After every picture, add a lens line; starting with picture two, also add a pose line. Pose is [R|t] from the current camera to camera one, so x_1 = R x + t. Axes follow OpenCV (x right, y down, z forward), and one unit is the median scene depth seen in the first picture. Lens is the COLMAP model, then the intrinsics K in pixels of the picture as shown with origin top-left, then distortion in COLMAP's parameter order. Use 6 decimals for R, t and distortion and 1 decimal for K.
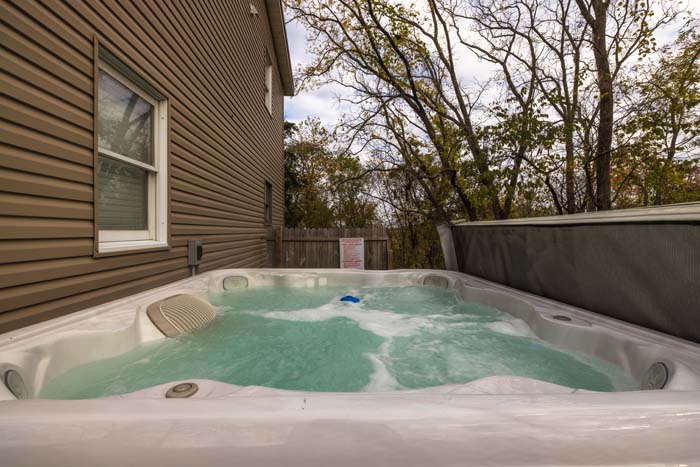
lens RADIAL K [[294.9, 0, 344.5], [0, 294.9, 231.2], [0, 0, 1]] dist [0.000339, -0.000066]
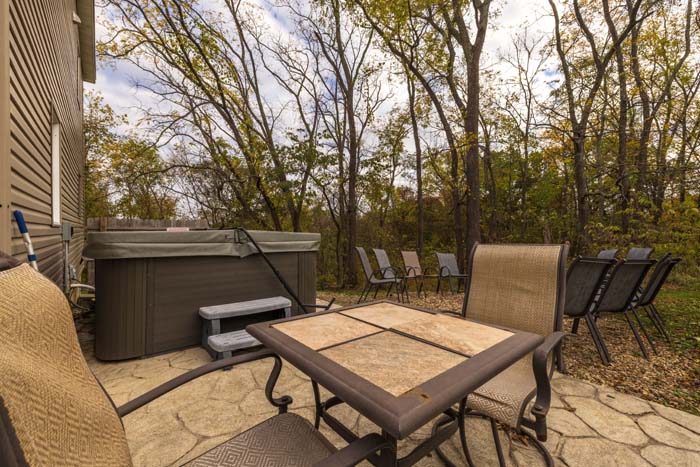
lens RADIAL K [[292.1, 0, 351.2], [0, 292.1, 232.7], [0, 0, 1]] dist [0.001050, 0.000246]
pose [[0.791693, -0.005862, 0.610891, -0.059851], [0.000451, 0.999959, 0.009011, 0.013199], [-0.610919, -0.006858, 0.791663, -0.172380]]
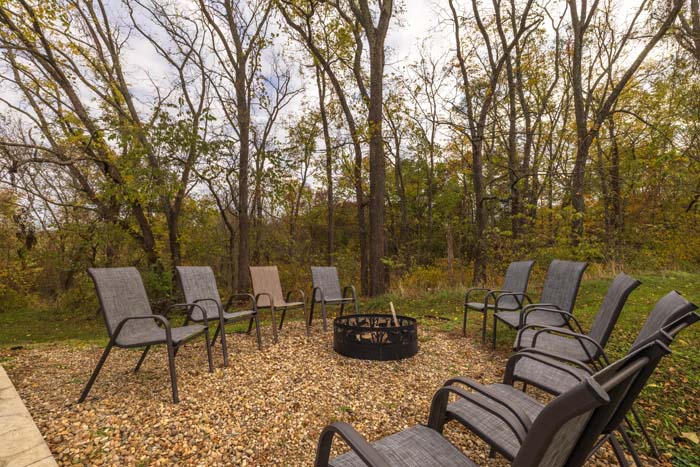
lens RADIAL K [[293.6, 0, 351.0], [0, 293.6, 232.4], [0, 0, 1]] dist [-0.000905, 0.000071]
pose [[0.603185, 0.007840, 0.797563, 0.095259], [-0.003370, 0.999968, -0.007281, 0.013308], [-0.797594, 0.001704, 0.603192, -0.121078]]
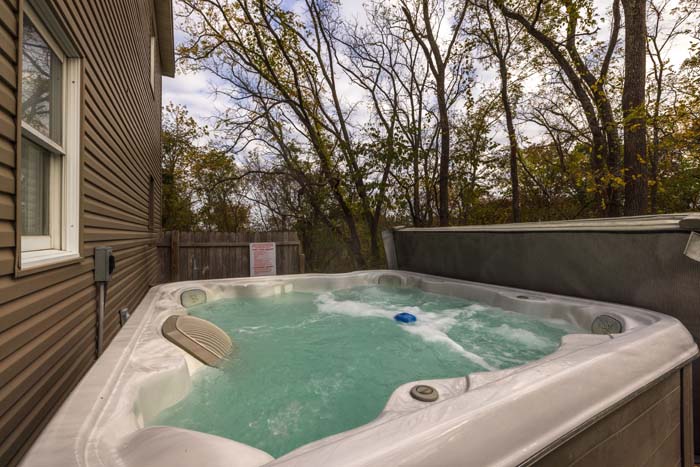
lens RADIAL K [[292.1, 0, 351.2], [0, 292.1, 232.7], [0, 0, 1]] dist [0.001050, 0.000246]
pose [[0.895786, 0.003469, 0.444473, -0.054170], [0.000051, 0.999969, -0.007908, -0.000800], [-0.444486, 0.007106, 0.895757, 0.007921]]
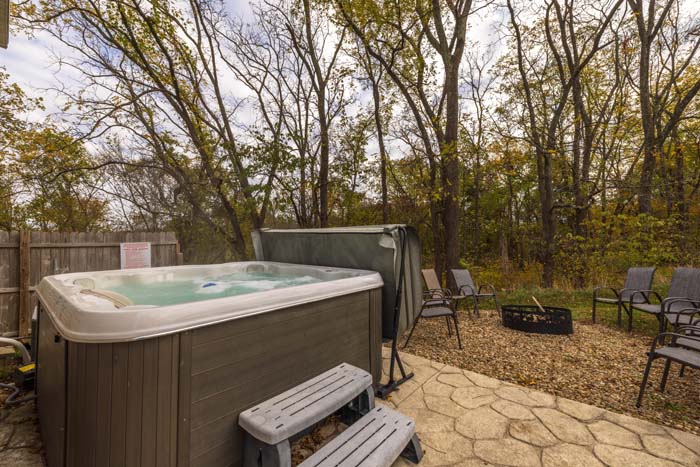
lens RADIAL K [[292.1, 0, 351.2], [0, 292.1, 232.7], [0, 0, 1]] dist [0.001050, 0.000246]
pose [[0.675637, 0.004835, 0.737218, -0.079743], [0.000840, 0.999973, -0.007329, -0.000876], [-0.737234, 0.005571, 0.675615, -0.067913]]
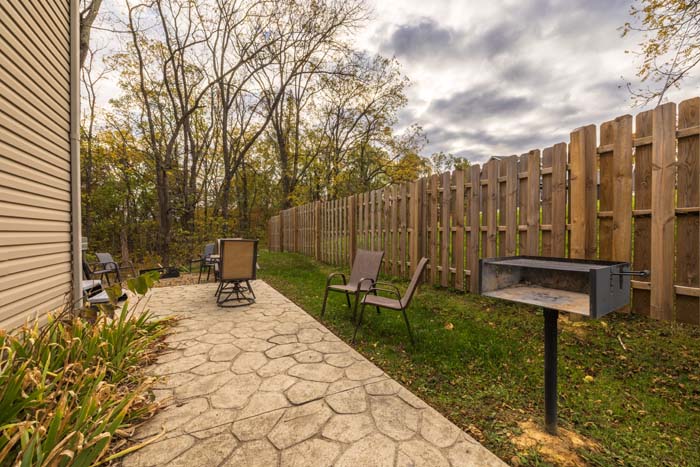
lens RADIAL K [[292.1, 0, 351.2], [0, 292.1, 232.7], [0, 0, 1]] dist [0.001050, 0.000246]
pose [[-0.411469, -0.002309, 0.911421, -0.396341], [0.000840, 0.999995, 0.002912, 0.008512], [-0.911424, 0.001964, -0.411465, -0.105363]]
